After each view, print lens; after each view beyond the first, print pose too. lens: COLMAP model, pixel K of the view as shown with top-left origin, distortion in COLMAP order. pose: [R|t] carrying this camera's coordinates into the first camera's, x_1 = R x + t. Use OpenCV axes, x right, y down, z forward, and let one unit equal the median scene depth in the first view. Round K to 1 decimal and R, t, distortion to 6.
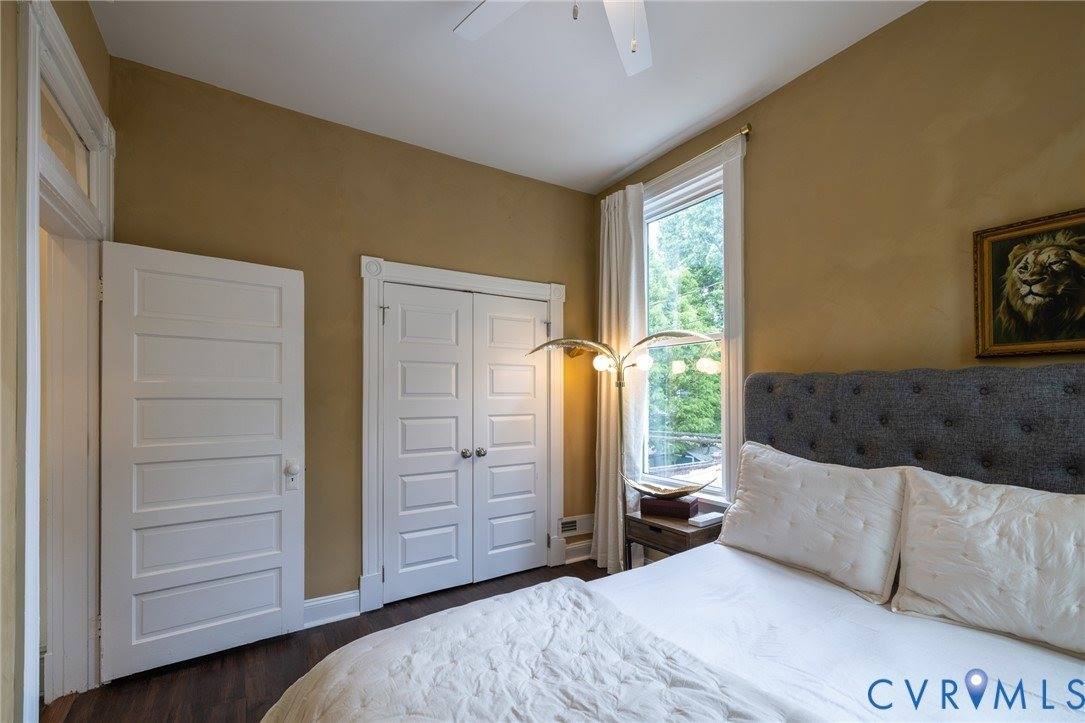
lens RADIAL K [[468.8, 0, 540.3], [0, 468.8, 389.8], [0, 0, 1]] dist [0.000843, -0.000004]
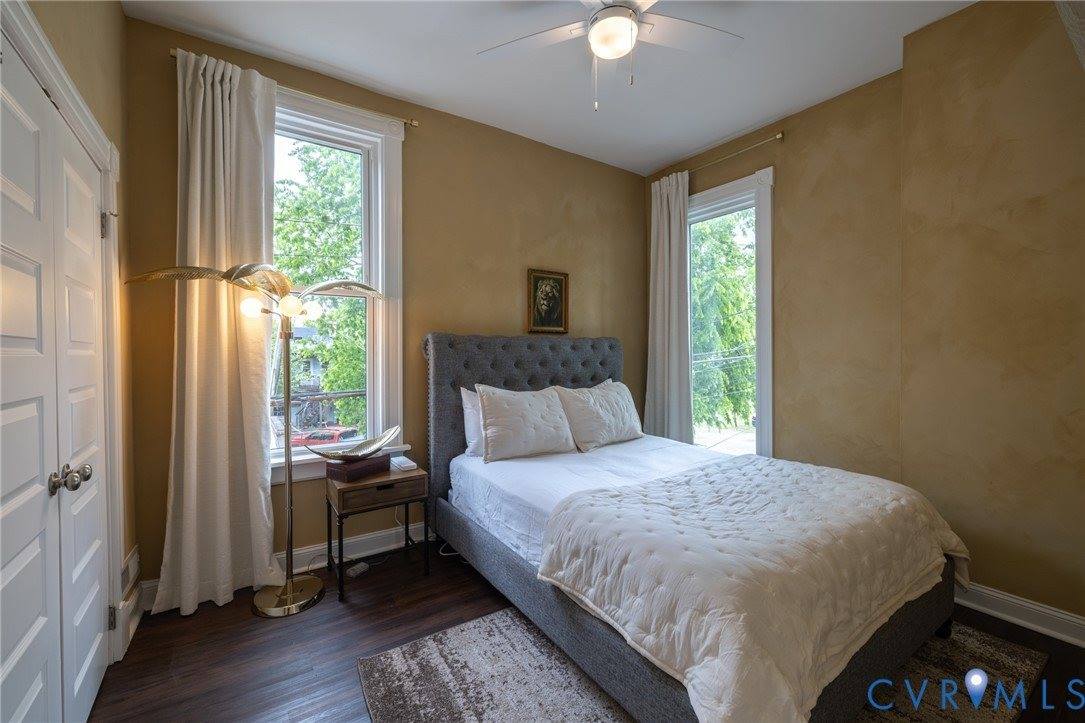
lens RADIAL K [[456.3, 0, 542.5], [0, 456.3, 361.5], [0, 0, 1]] dist [0.014182, 0.000021]
pose [[-0.030988, -0.012908, 0.999436, -1.039359], [-0.005383, 0.999904, 0.012747, 0.033633], [-0.999505, -0.004985, -0.031055, 1.024268]]
